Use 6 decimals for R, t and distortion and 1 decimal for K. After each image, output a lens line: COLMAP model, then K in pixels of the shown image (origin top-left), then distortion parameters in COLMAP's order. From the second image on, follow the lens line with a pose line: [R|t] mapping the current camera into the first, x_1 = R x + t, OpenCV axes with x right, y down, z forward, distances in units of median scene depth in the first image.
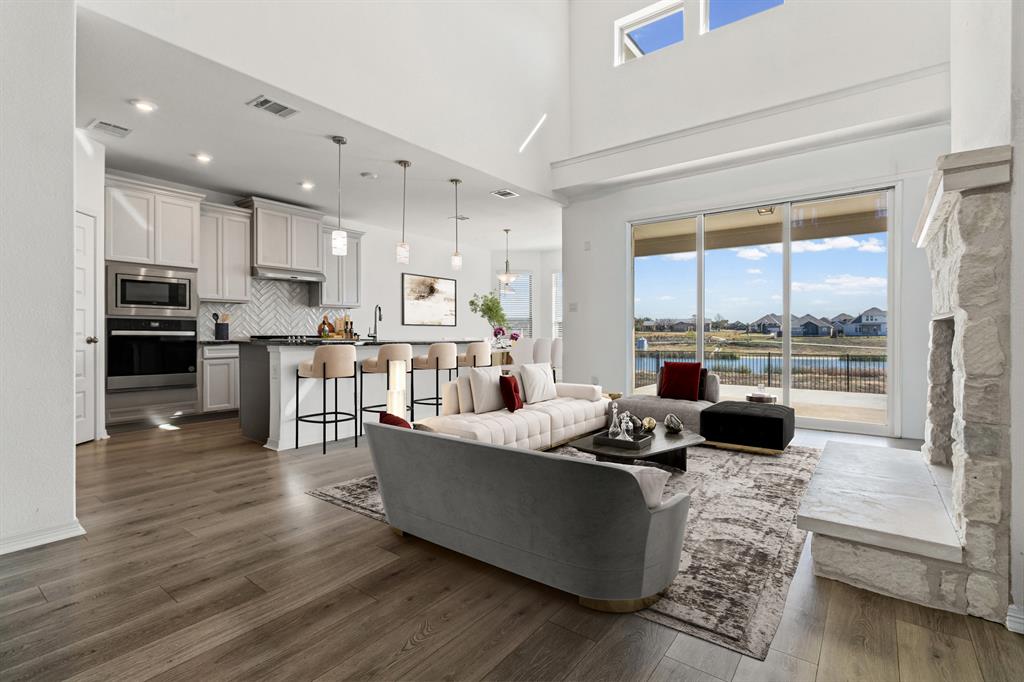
lens RADIAL K [[474.1, 0, 511.2], [0, 474.1, 334.7], [0, 0, 1]] dist [0.000476, 0.000086]
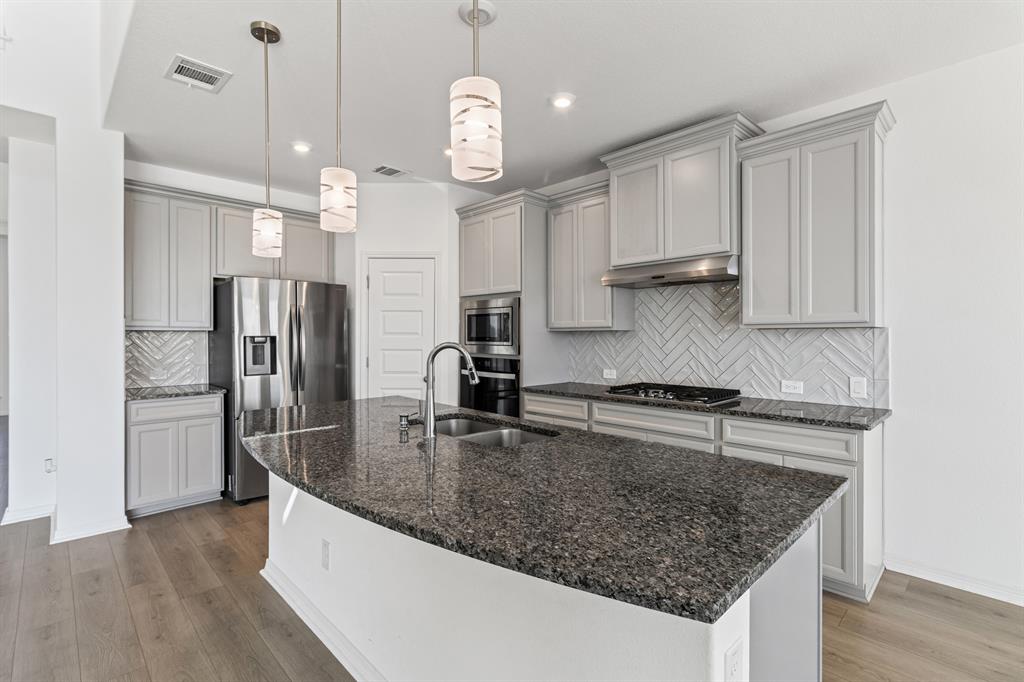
lens RADIAL K [[474.1, 0, 511.2], [0, 474.1, 334.7], [0, 0, 1]] dist [0.000476, 0.000086]
pose [[-0.153290, 0.002075, -0.988179, 0.092682], [0.001945, 0.999996, 0.001798, -0.072563], [0.988179, -0.001647, -0.153294, 1.123110]]
